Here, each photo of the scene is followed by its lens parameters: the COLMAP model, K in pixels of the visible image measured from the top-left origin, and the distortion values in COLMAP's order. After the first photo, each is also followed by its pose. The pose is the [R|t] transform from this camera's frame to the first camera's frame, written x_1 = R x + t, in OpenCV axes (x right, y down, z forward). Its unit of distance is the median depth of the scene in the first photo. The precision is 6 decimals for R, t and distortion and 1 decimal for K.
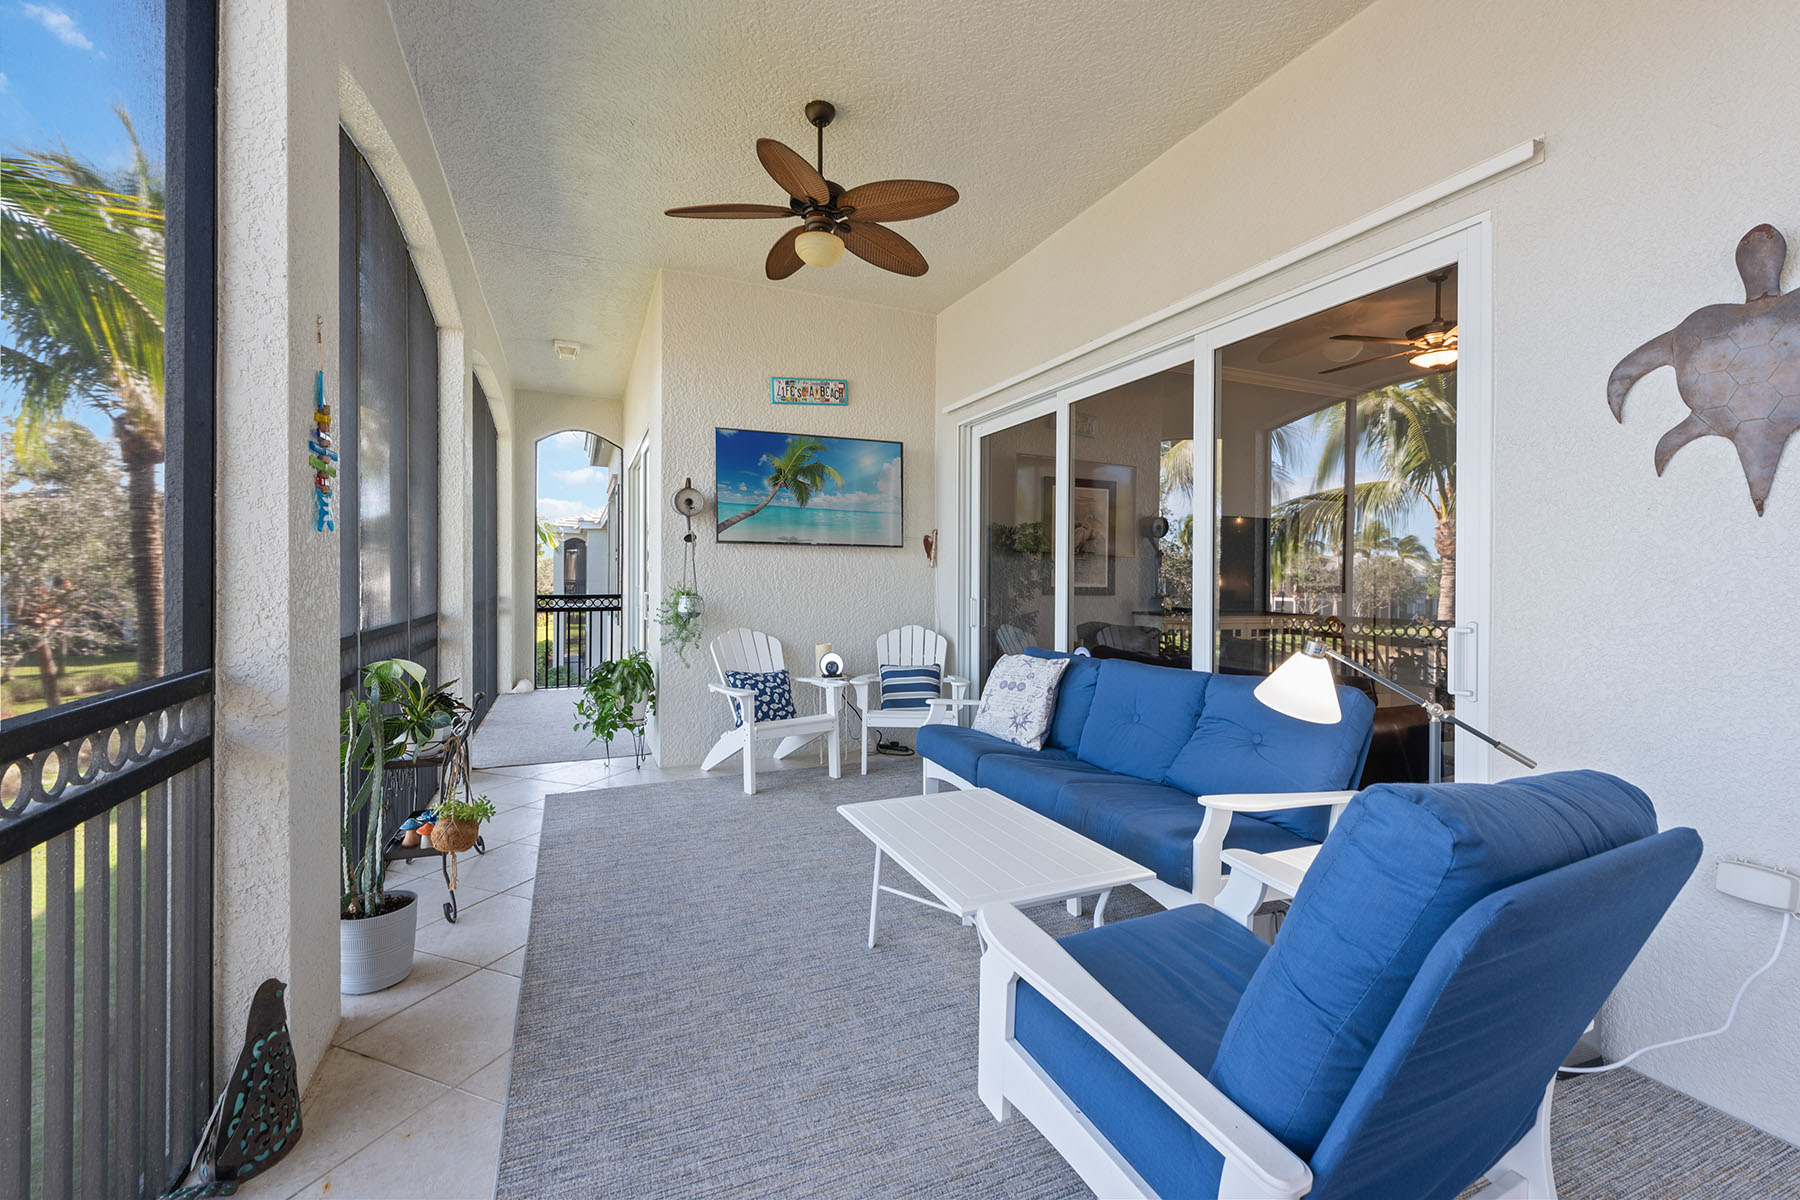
lens RADIAL K [[765.7, 0, 902.5], [0, 765.7, 591.7], [0, 0, 1]] dist [0.001758, -0.000150]
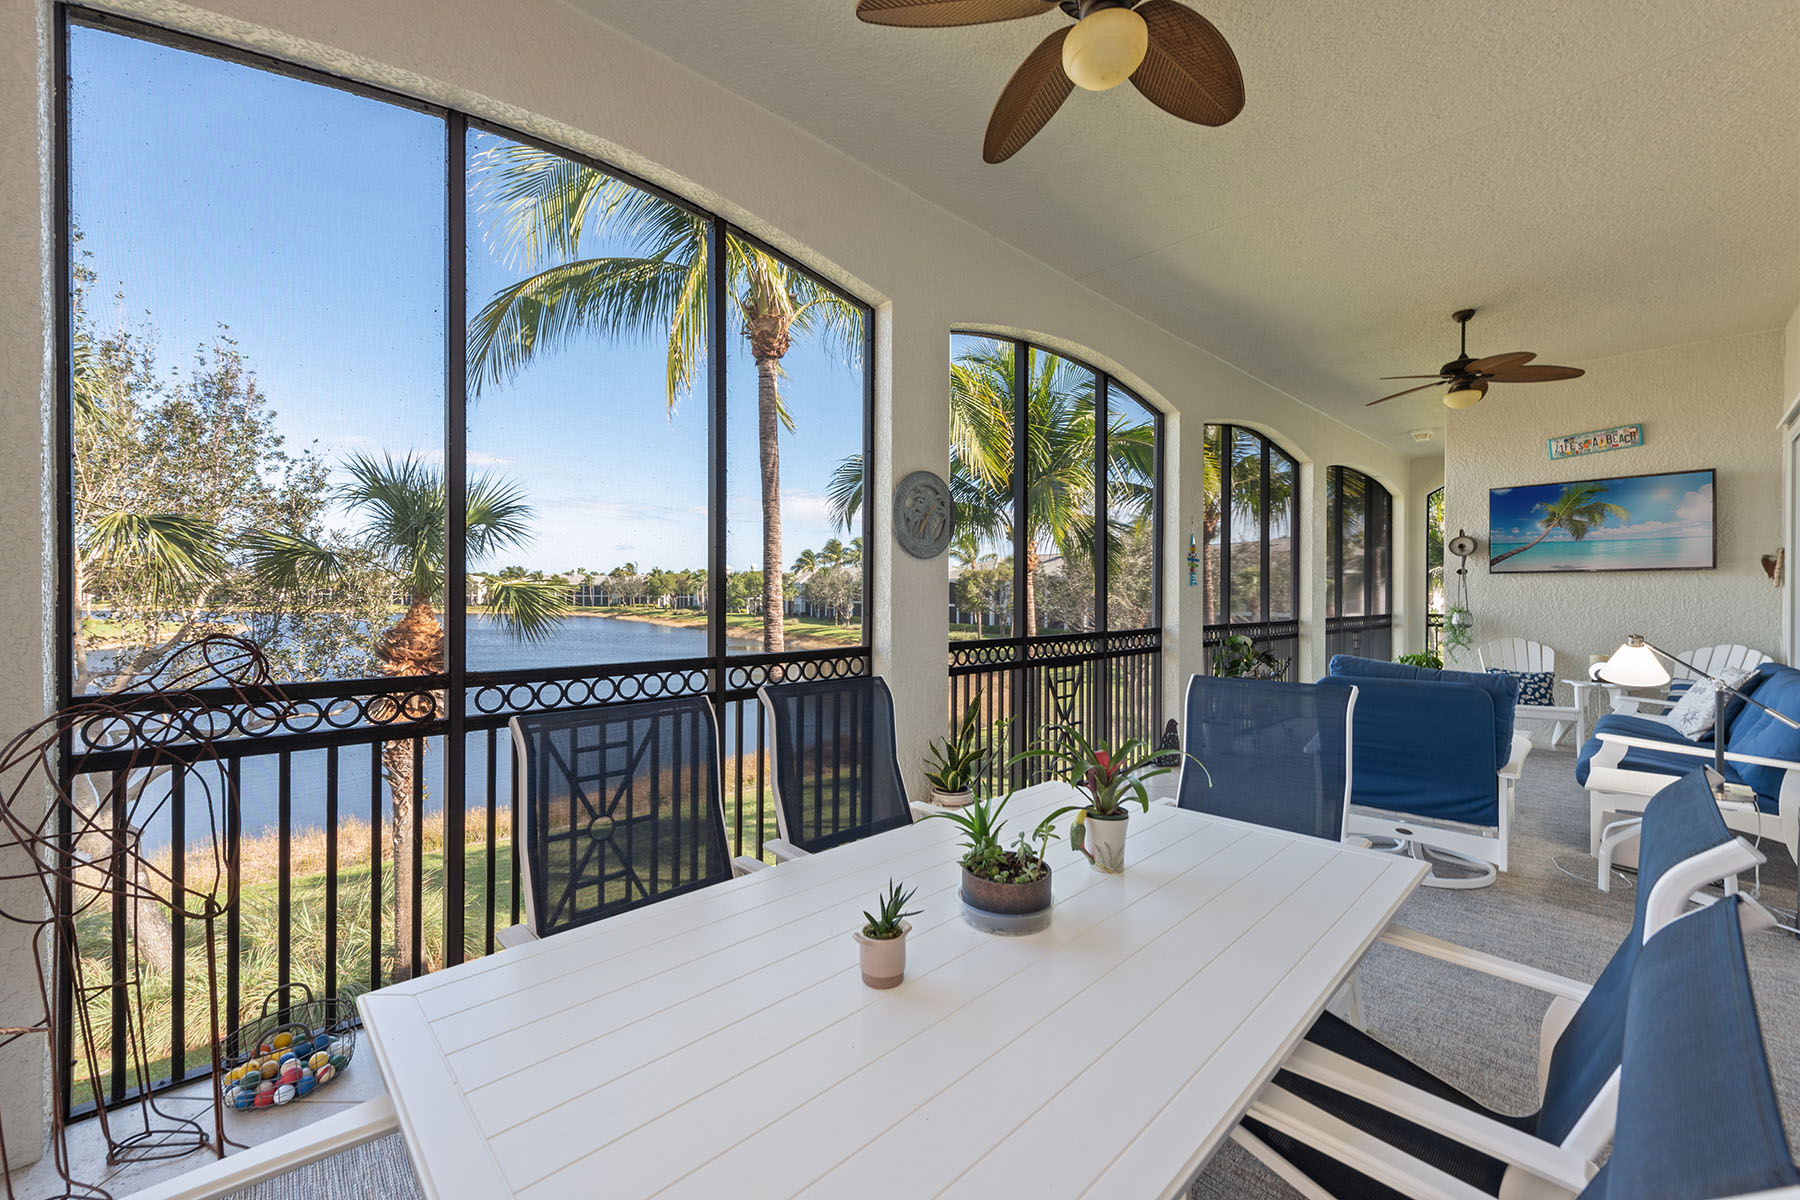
lens RADIAL K [[703.9, 0, 910.4], [0, 703.9, 594.1], [0, 0, 1]] dist [-0.002335, -0.000179]
pose [[0.346767, -0.015068, -0.937830, 0.551963], [-0.011781, 0.999722, -0.020419, 0.009550], [0.937877, 0.018129, 0.346493, -0.383524]]
